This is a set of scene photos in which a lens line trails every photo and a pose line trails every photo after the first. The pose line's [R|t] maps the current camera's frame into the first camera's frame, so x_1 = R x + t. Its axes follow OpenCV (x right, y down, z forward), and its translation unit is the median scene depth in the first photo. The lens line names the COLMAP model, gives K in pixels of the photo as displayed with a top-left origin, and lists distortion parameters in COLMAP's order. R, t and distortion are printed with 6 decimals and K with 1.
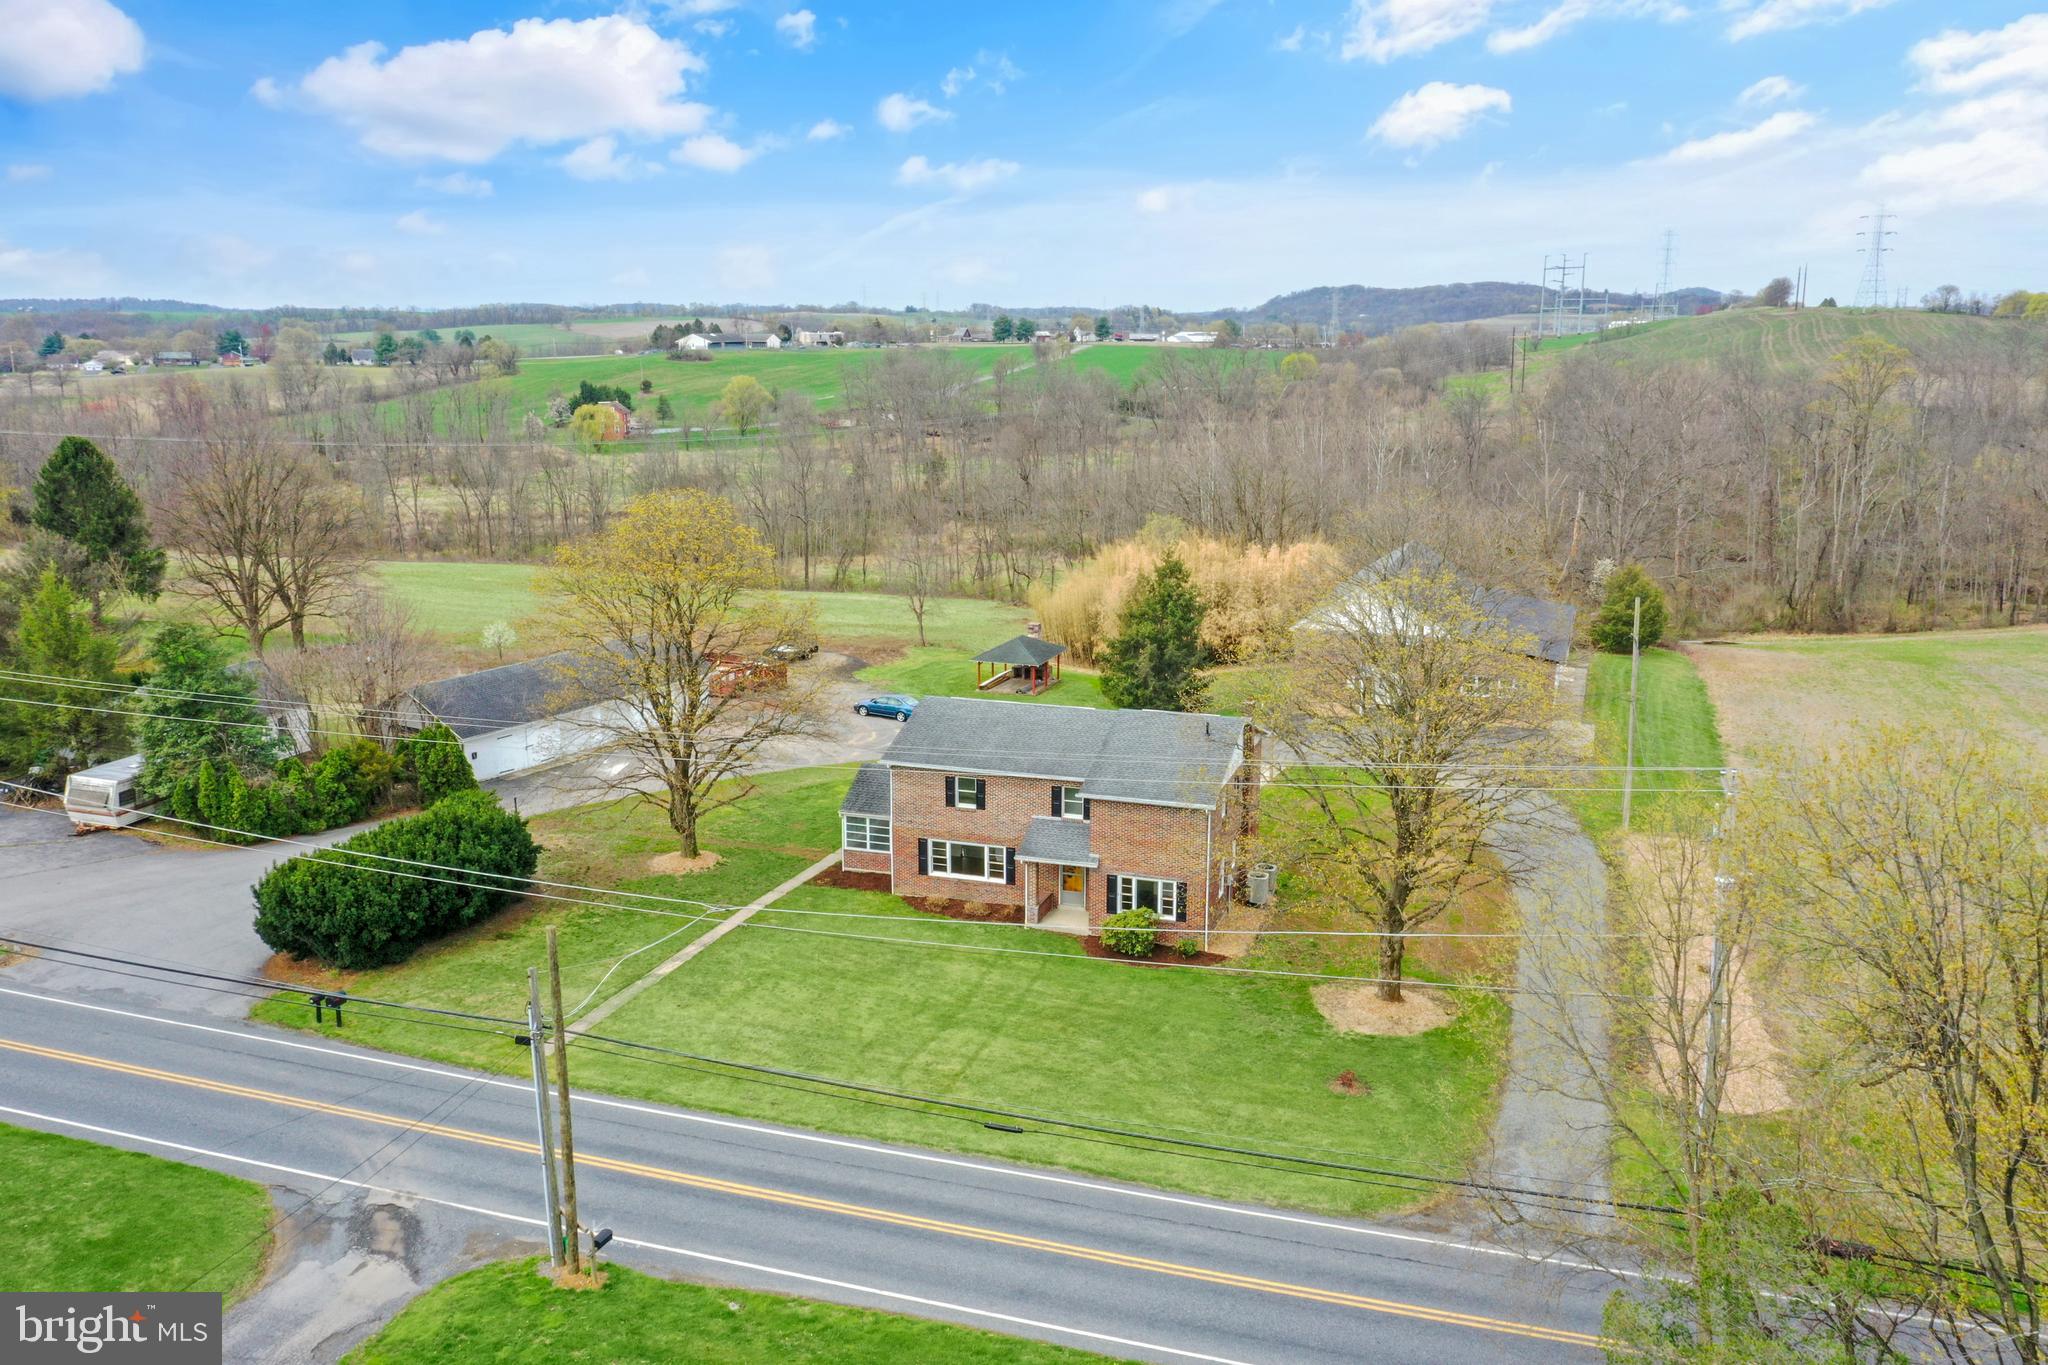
lens RADIAL K [[1611.3, 0, 1024.0], [0, 1611.3, 682.5], [0, 0, 1]] dist [0.001599, 0.000457]
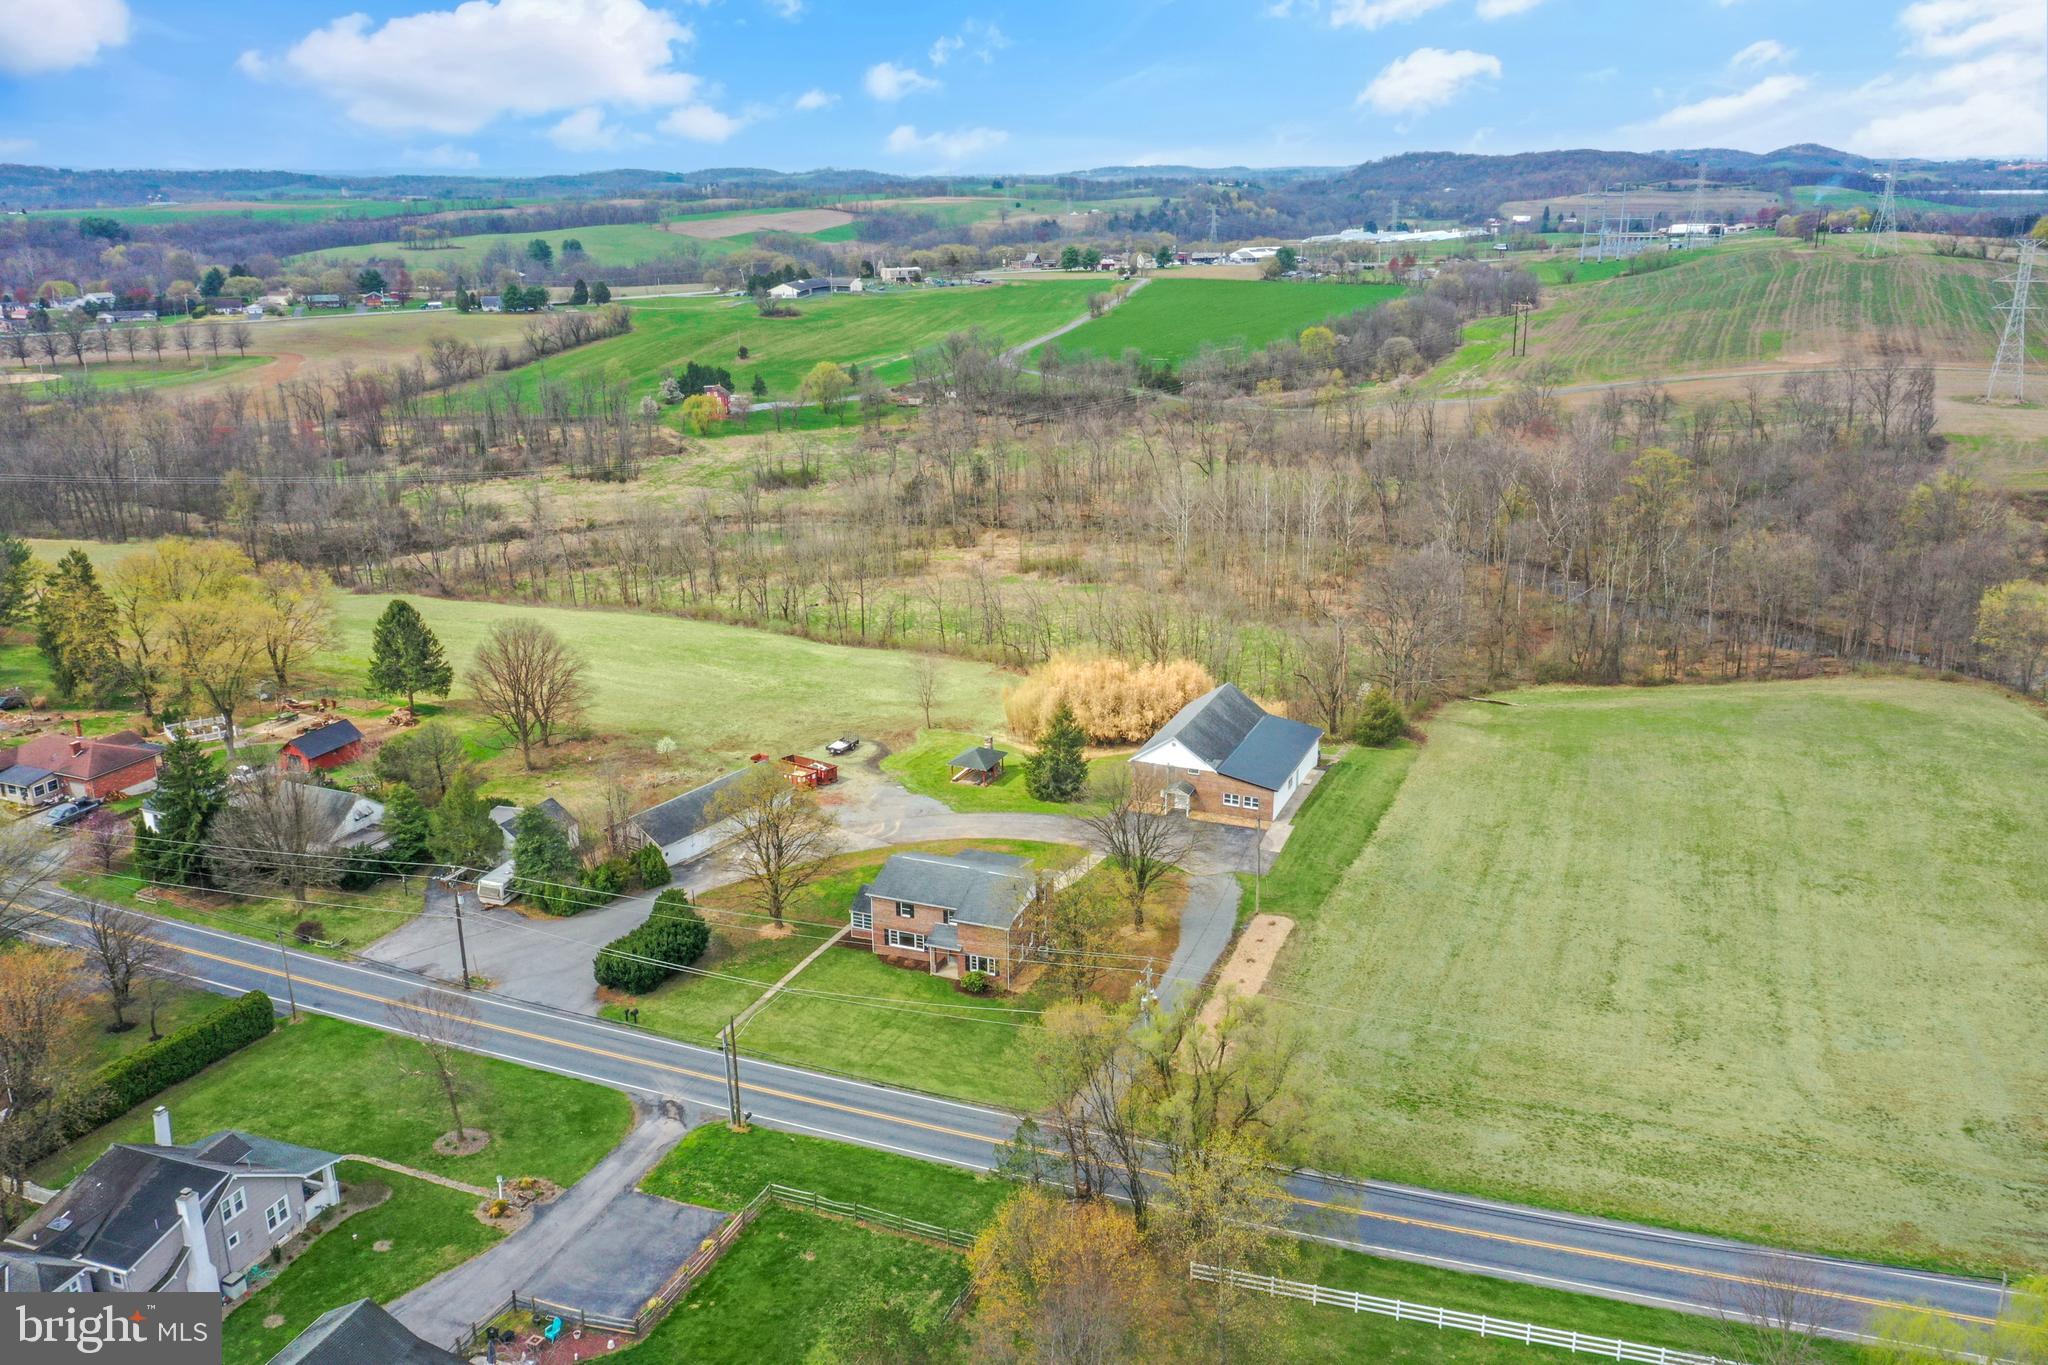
lens RADIAL K [[1592.8, 0, 1024.0], [0, 1592.8, 682.5], [0, 0, 1]] dist [0.003064, 0.004399]
pose [[0.998435, 0.010474, -0.054933, 0.236616], [-0.005640, 0.996155, 0.087431, -0.422462], [0.055638, -0.086985, 0.994655, -1.083761]]
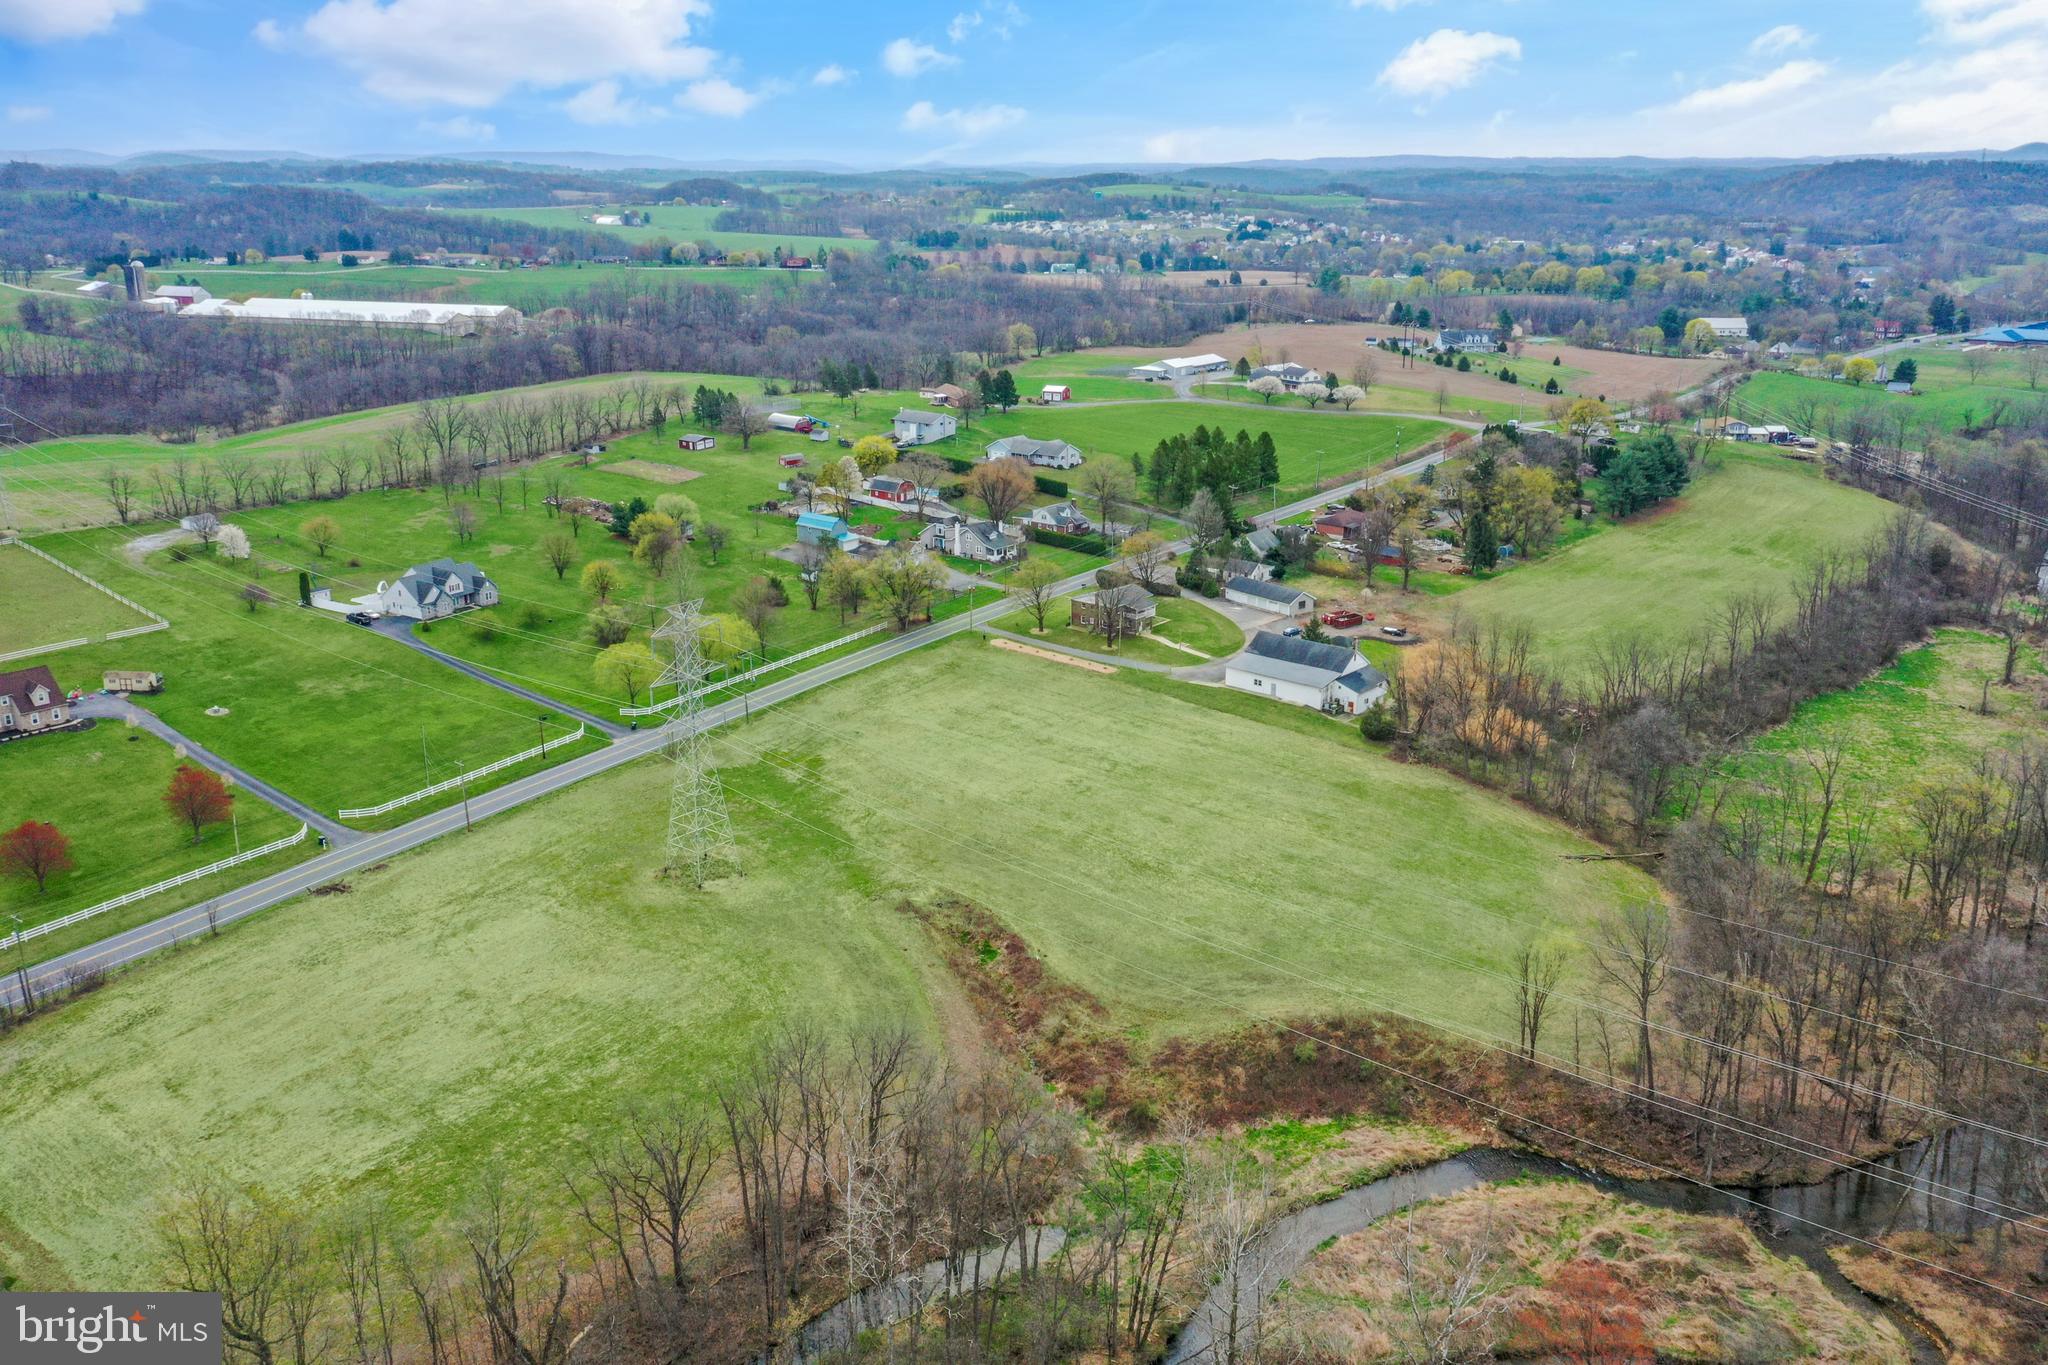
lens RADIAL K [[1582.7, 0, 1024.0], [0, 1582.7, 682.5], [0, 0, 1]] dist [0.015057, -0.000010]
pose [[-0.351218, 0.285361, -0.891749, 4.839411], [-0.200616, 0.907368, 0.369372, -1.559771], [0.914549, 0.308629, -0.261436, 2.223563]]
